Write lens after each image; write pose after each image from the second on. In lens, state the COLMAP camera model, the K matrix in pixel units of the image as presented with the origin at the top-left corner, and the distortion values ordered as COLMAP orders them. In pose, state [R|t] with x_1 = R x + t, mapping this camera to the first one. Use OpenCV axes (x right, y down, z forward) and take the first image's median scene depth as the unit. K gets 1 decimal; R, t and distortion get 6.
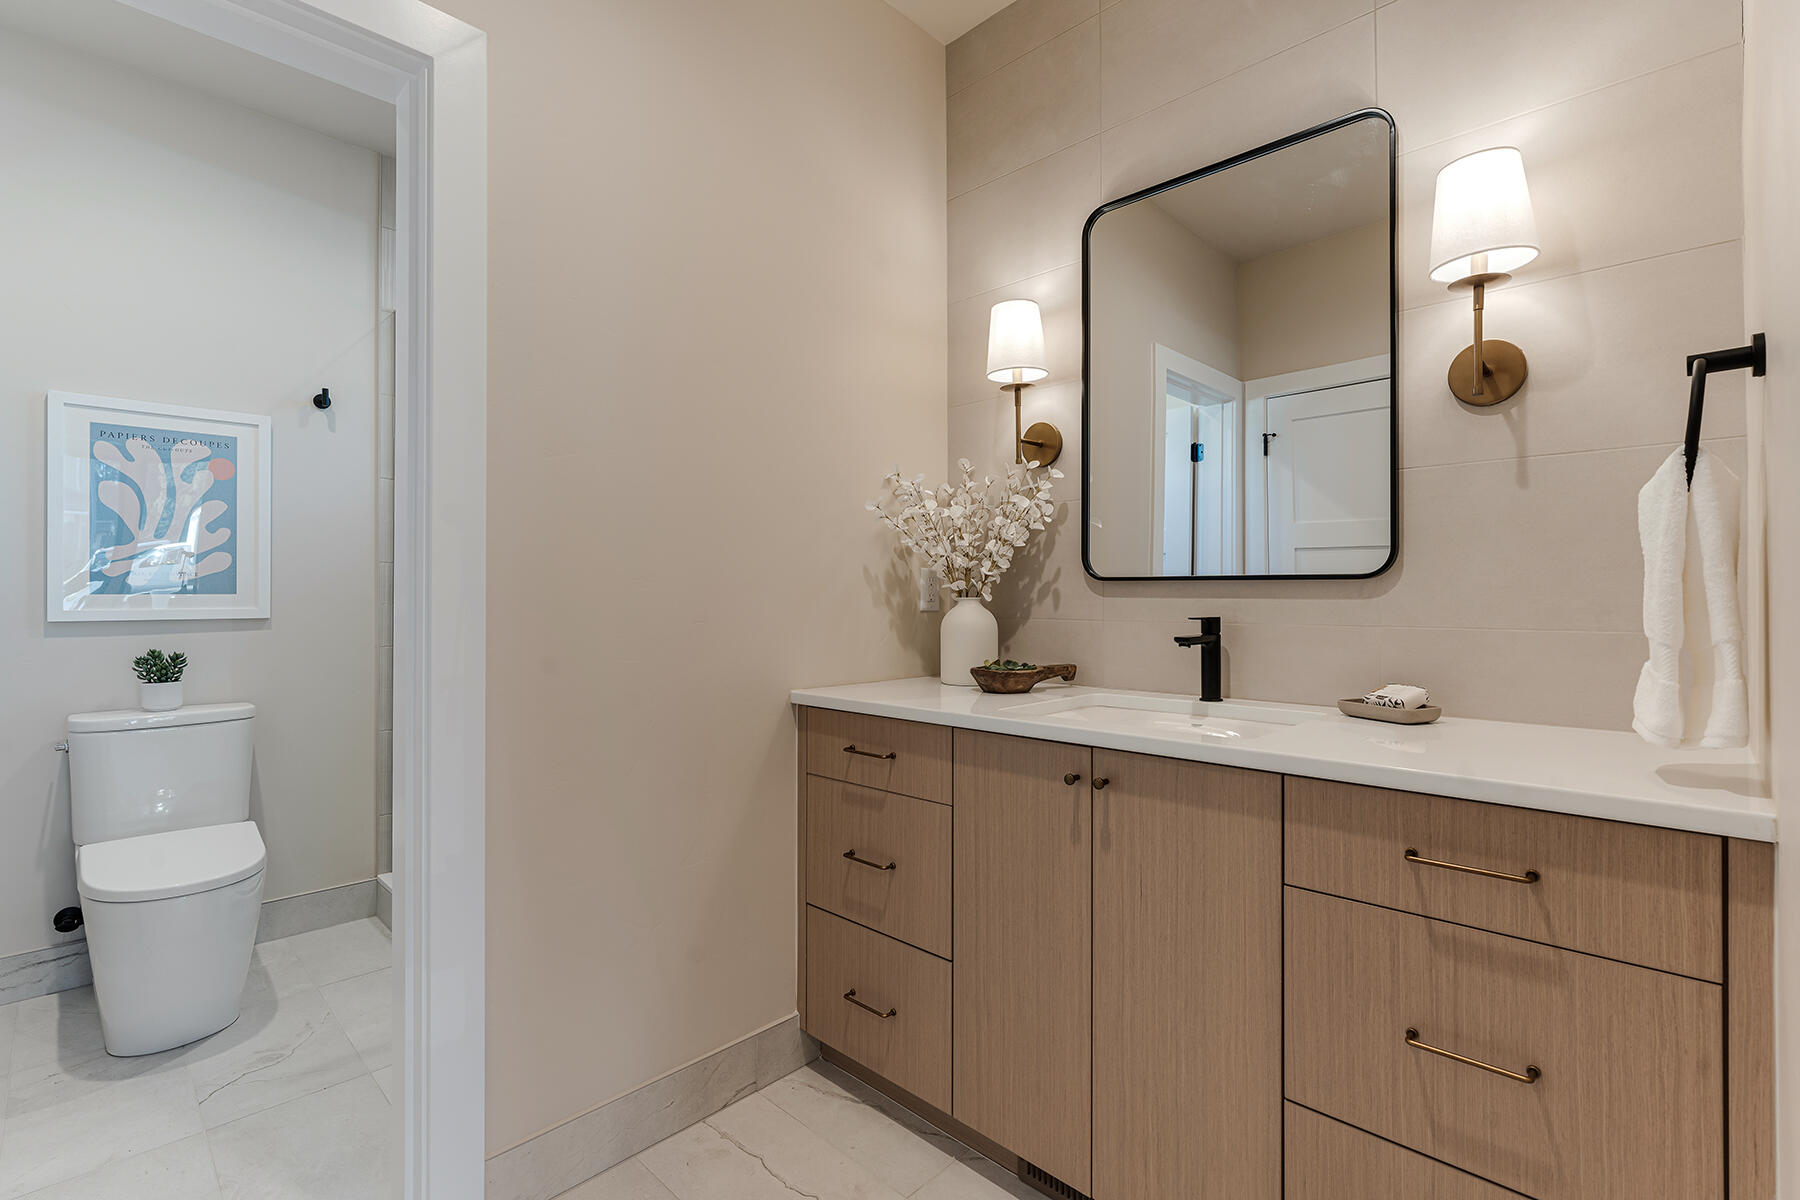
lens RADIAL K [[825.0, 0, 897.9], [0, 825.0, 591.1], [0, 0, 1]] dist [-0.003417, -0.000179]
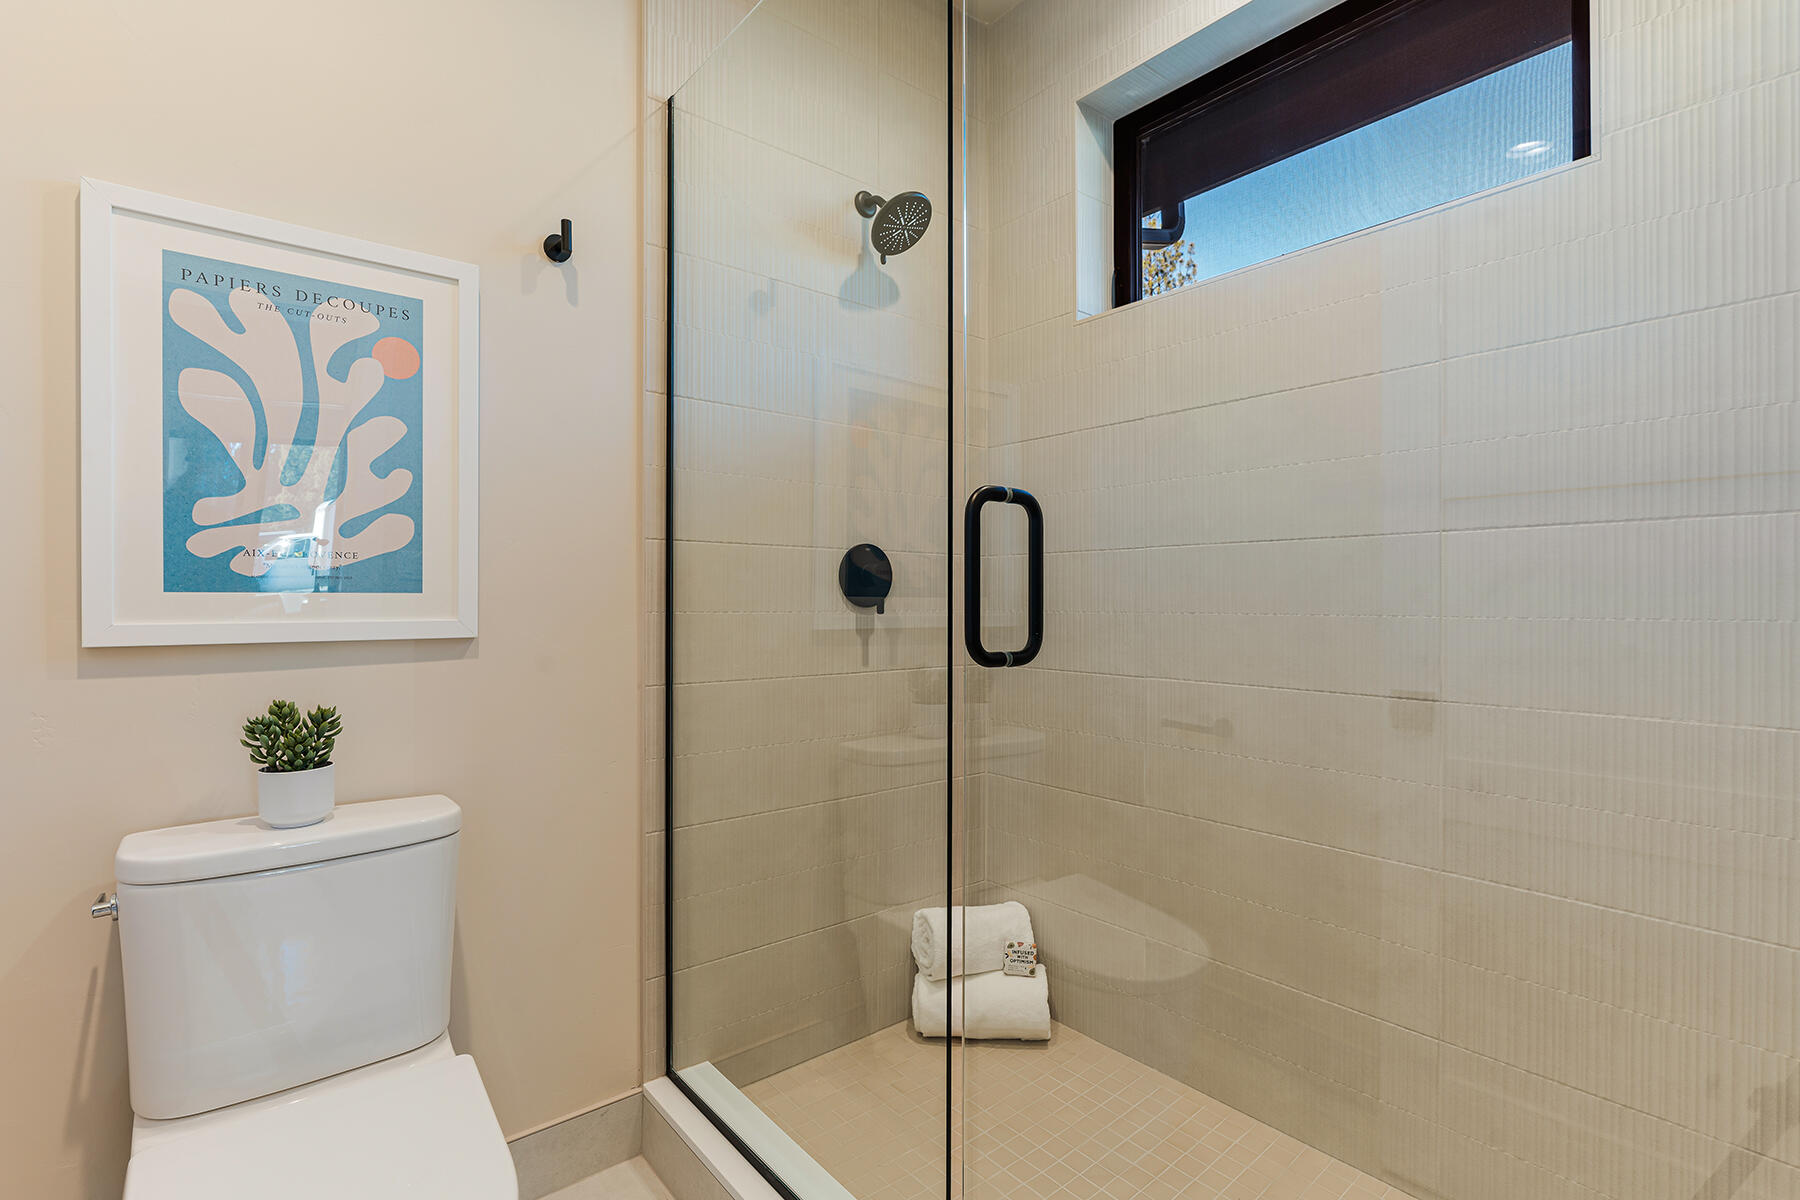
lens RADIAL K [[839.2, 0, 900.0], [0, 839.2, 600.0], [0, 0, 1]] dist [-0.004606, -0.000460]
pose [[0.995272, 0.003128, -0.097074, -0.459816], [-0.002338, 0.999963, 0.008250, 0.003036], [0.097096, -0.007984, 0.995243, 0.507413]]
